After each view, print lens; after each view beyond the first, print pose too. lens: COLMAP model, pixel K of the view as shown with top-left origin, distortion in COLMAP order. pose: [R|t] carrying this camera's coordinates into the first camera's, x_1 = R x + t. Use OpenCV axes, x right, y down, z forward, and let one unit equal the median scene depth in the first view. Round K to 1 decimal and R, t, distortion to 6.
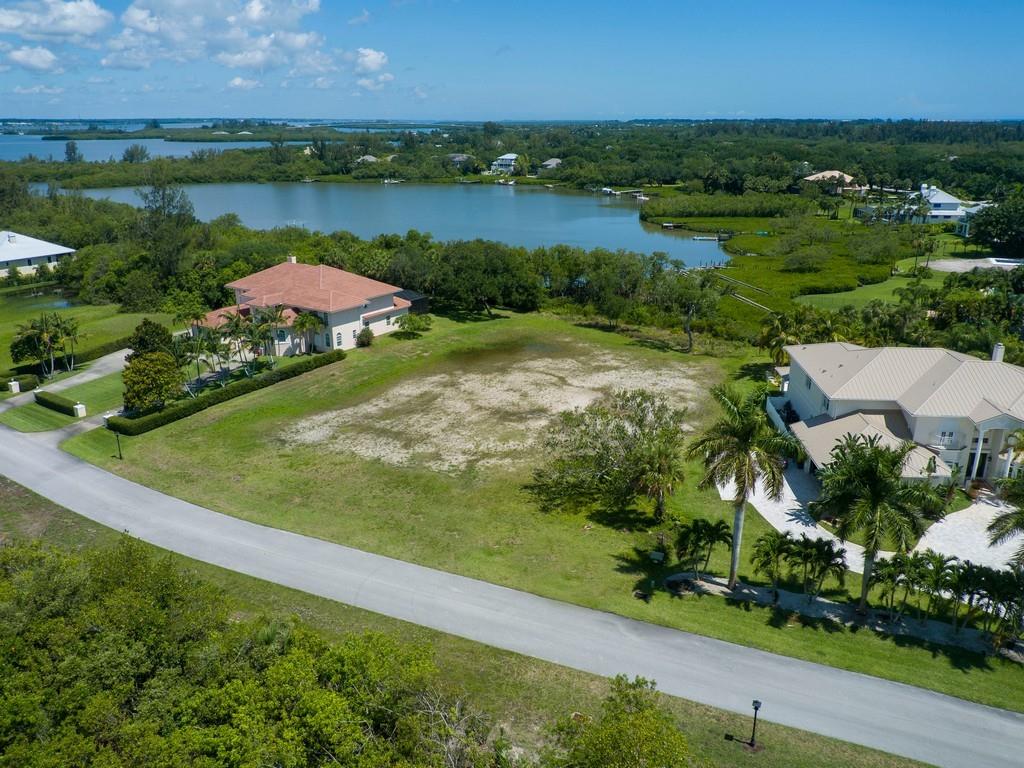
lens RADIAL K [[790.4, 0, 512.0], [0, 790.4, 384.0], [0, 0, 1]] dist [0.090678, -0.147007]
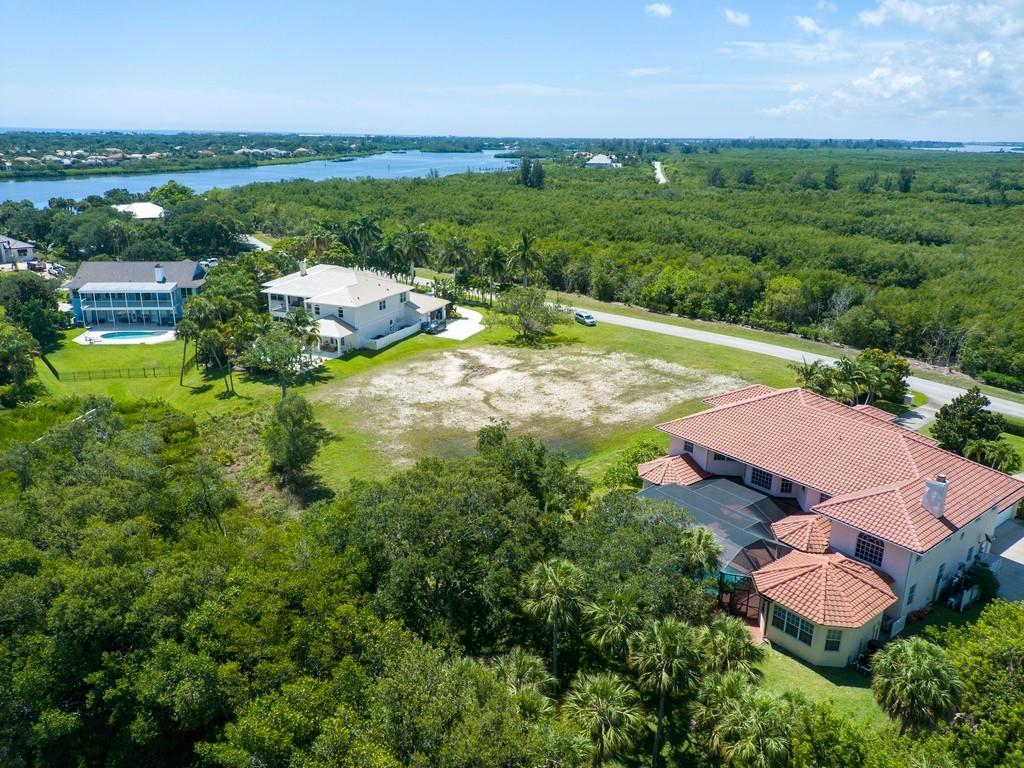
lens RADIAL K [[765.0, 0, 512.0], [0, 765.0, 384.0], [0, 0, 1]] dist [0.090504, -0.138479]
pose [[-0.954918, -0.102800, 0.278502, -0.194360], [0.081754, 0.810794, 0.579594, -0.482605], [-0.285390, 0.576234, -0.765838, 1.462983]]
